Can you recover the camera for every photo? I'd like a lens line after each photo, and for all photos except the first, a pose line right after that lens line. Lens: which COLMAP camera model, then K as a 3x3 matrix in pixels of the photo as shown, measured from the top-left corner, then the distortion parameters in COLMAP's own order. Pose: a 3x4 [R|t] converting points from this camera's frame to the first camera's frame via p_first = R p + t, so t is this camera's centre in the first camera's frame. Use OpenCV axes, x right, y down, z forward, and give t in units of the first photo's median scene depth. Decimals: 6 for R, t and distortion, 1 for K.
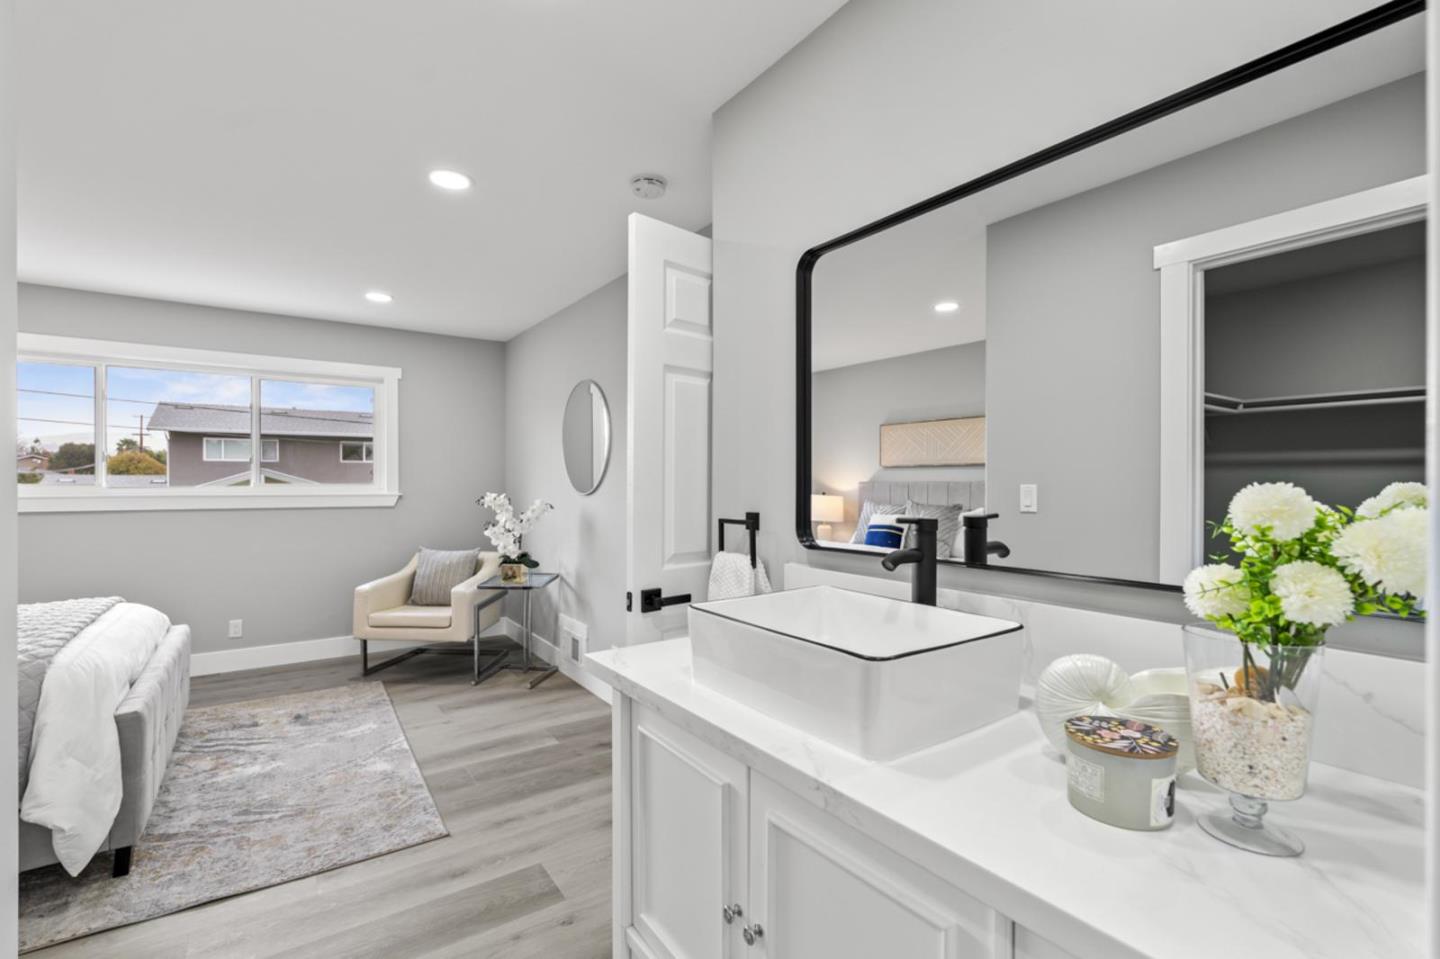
lens RADIAL K [[653.2, 0, 718.2], [0, 653.2, 483.9], [0, 0, 1]] dist [-0.003562, -0.000287]
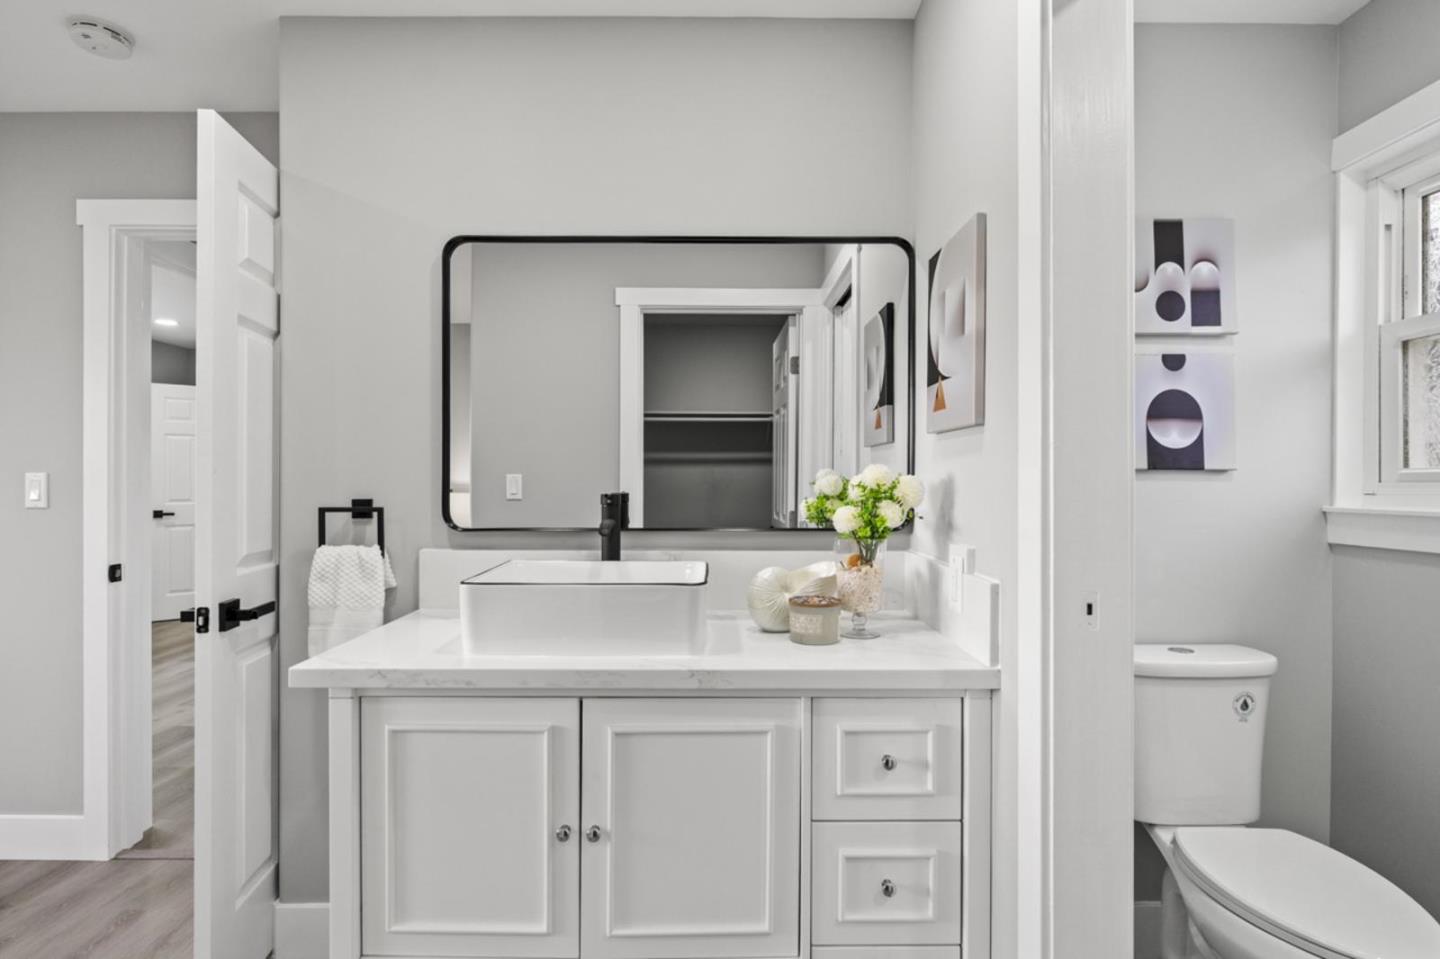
lens RADIAL K [[742.8, 0, 720.0], [0, 742.8, 479.5], [0, 0, 1]] dist [0.000918, 0.000983]
pose [[0.560112, 0.002321, 0.828414, -0.514434], [0.000154, 0.999996, -0.002906, 0.019724], [-0.828417, 0.001755, 0.560109, 0.019050]]
